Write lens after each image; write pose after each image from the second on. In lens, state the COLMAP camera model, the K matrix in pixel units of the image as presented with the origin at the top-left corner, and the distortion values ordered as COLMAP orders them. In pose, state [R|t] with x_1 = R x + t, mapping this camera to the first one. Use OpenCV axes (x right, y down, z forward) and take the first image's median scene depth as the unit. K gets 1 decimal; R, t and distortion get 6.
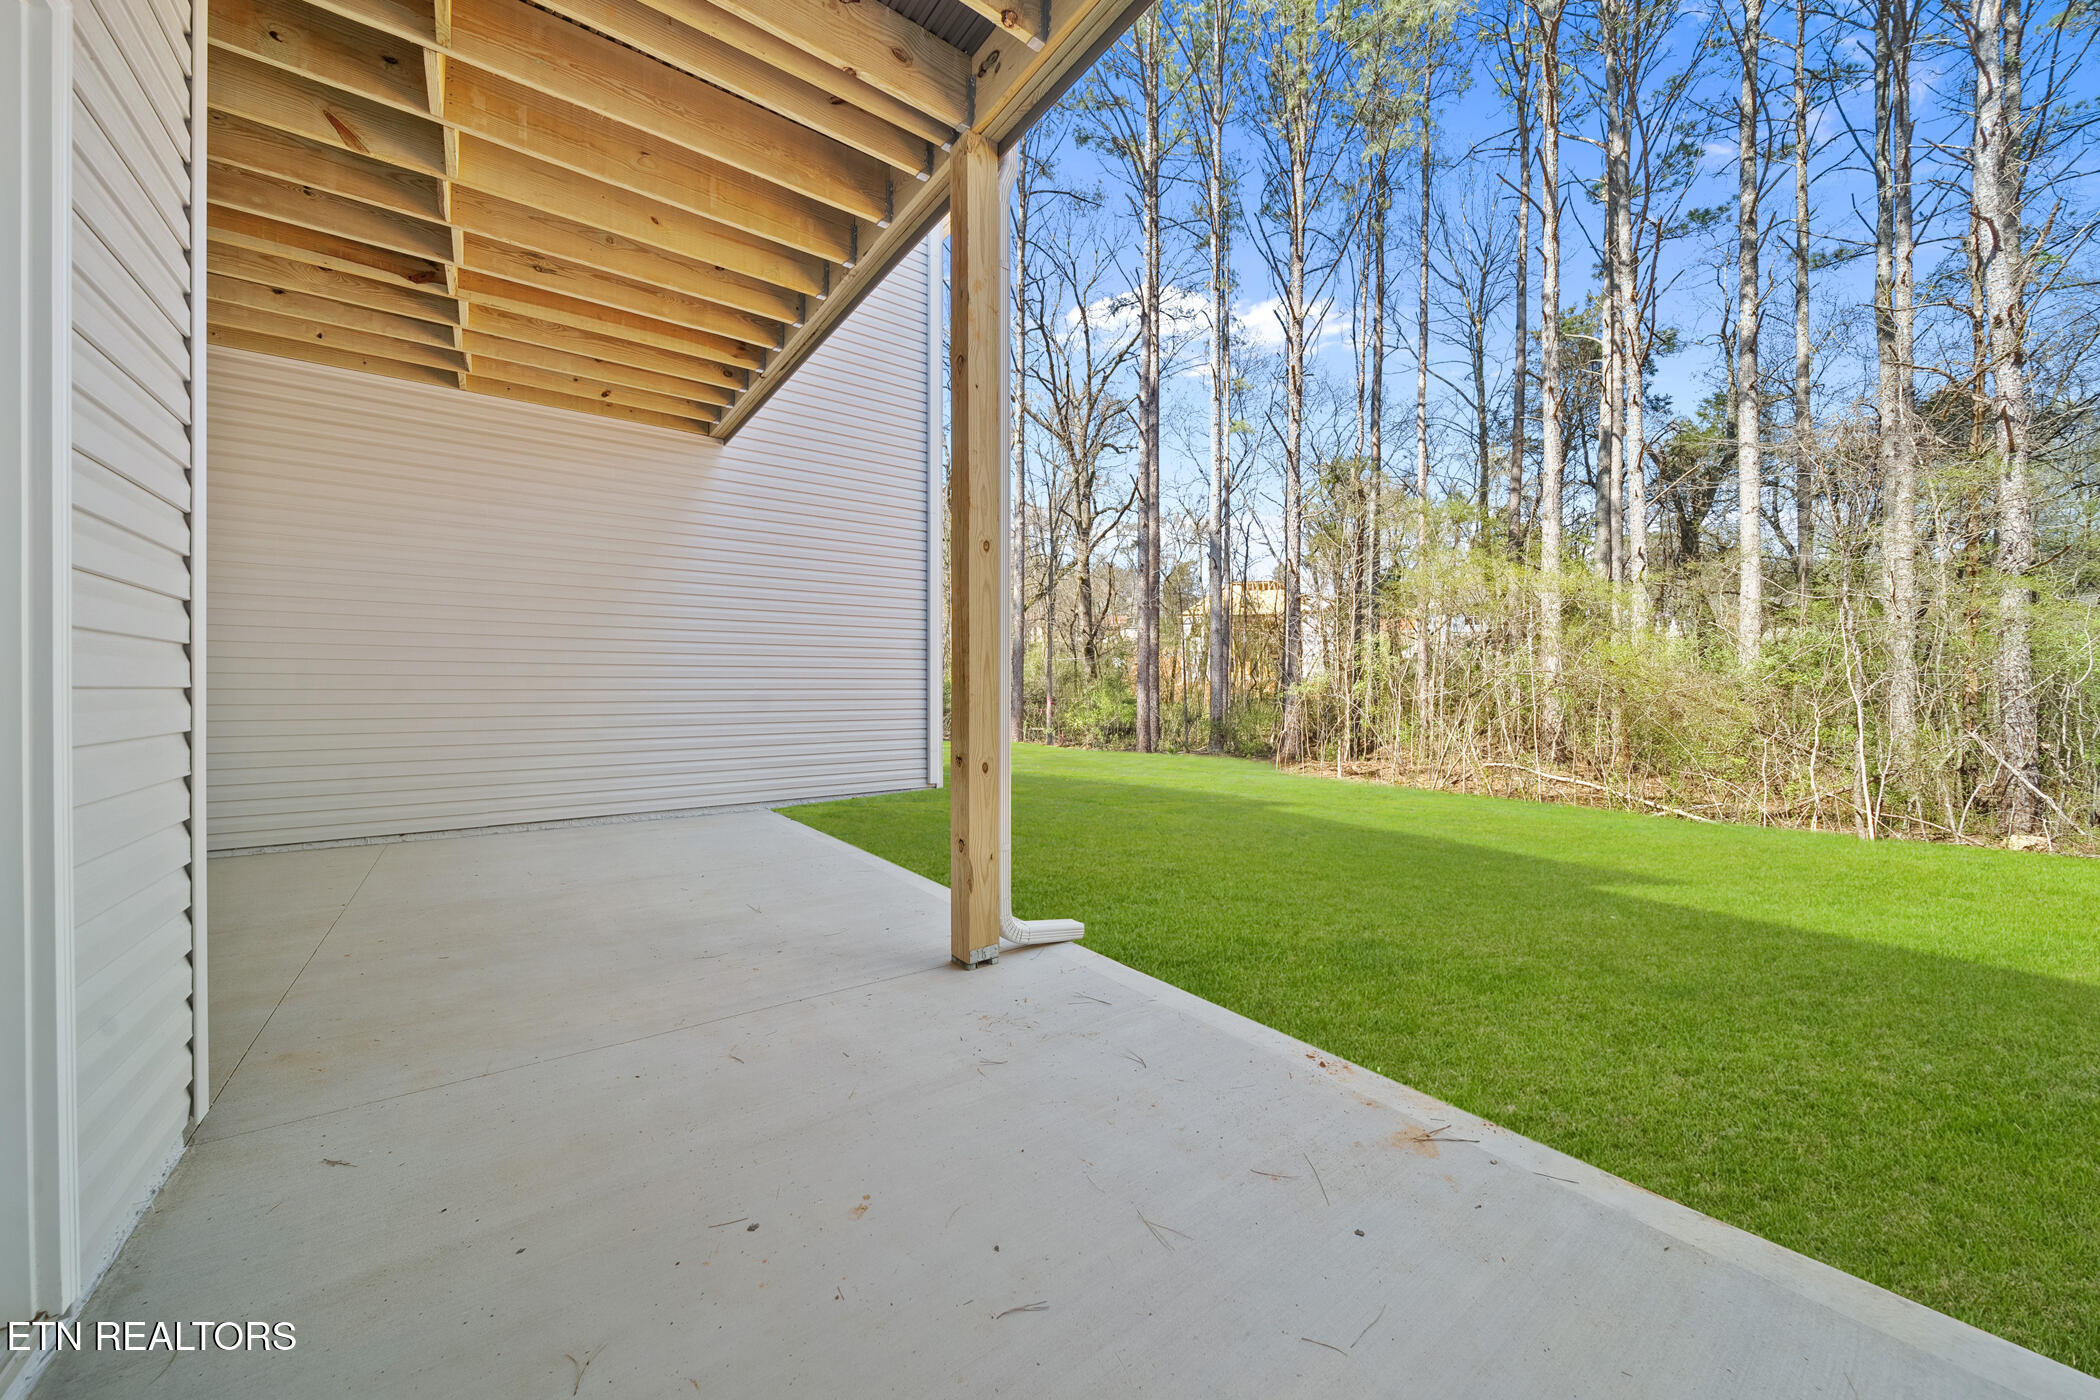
lens RADIAL K [[749.4, 0, 1052.5], [0, 749.4, 690.1], [0, 0, 1]] dist [0.000159, -0.000258]
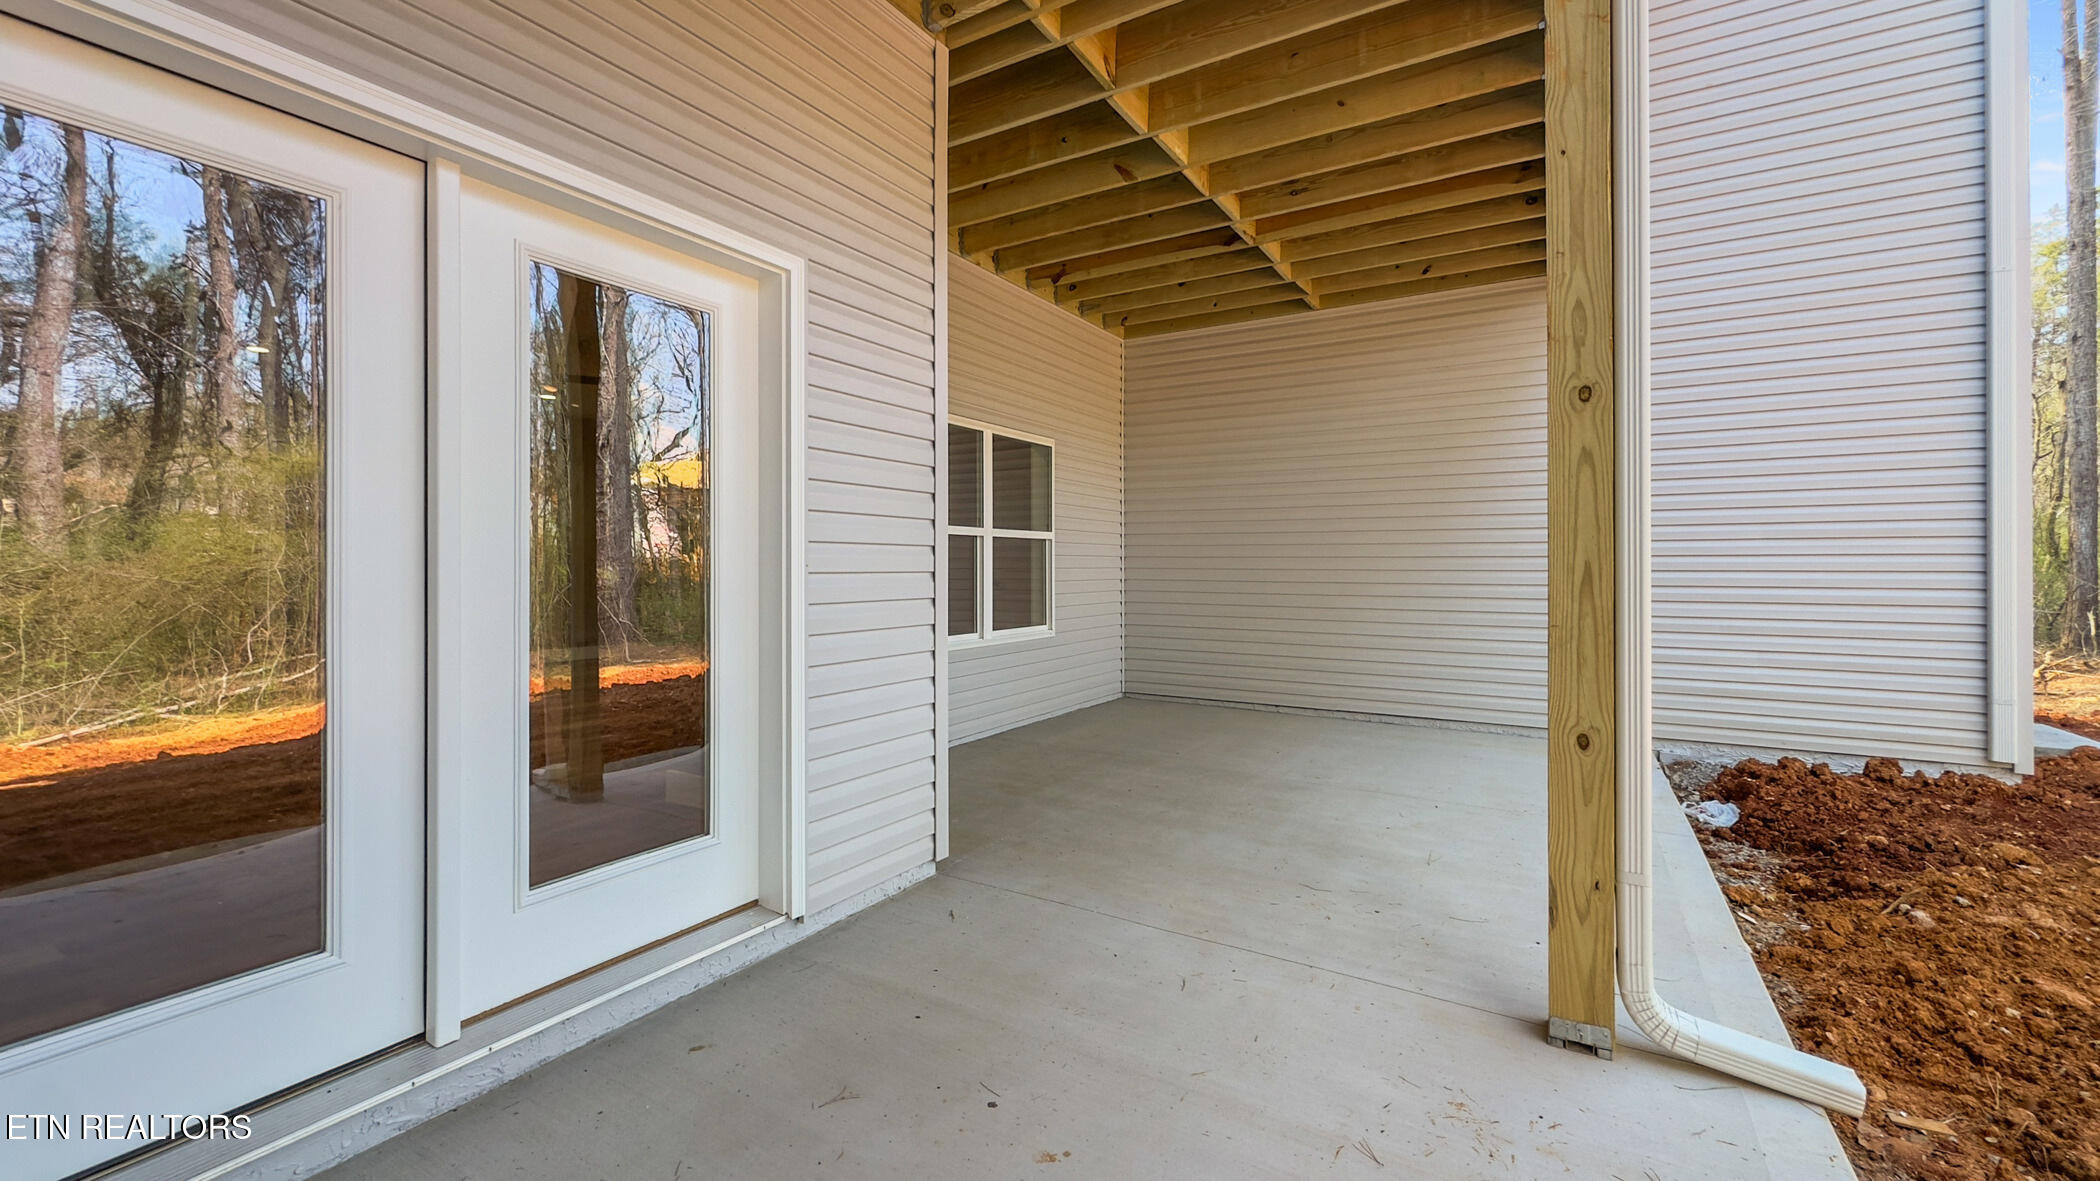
lens RADIAL K [[853.8, 0, 1052.0], [0, 853.8, 562.2], [0, 0, 1]] dist [0.000256, -0.000021]
pose [[0.377534, -0.000740, -0.925995, 0.395018], [-0.004434, 0.999987, -0.002606, -0.043619], [0.925985, 0.005089, 0.377526, 0.290968]]
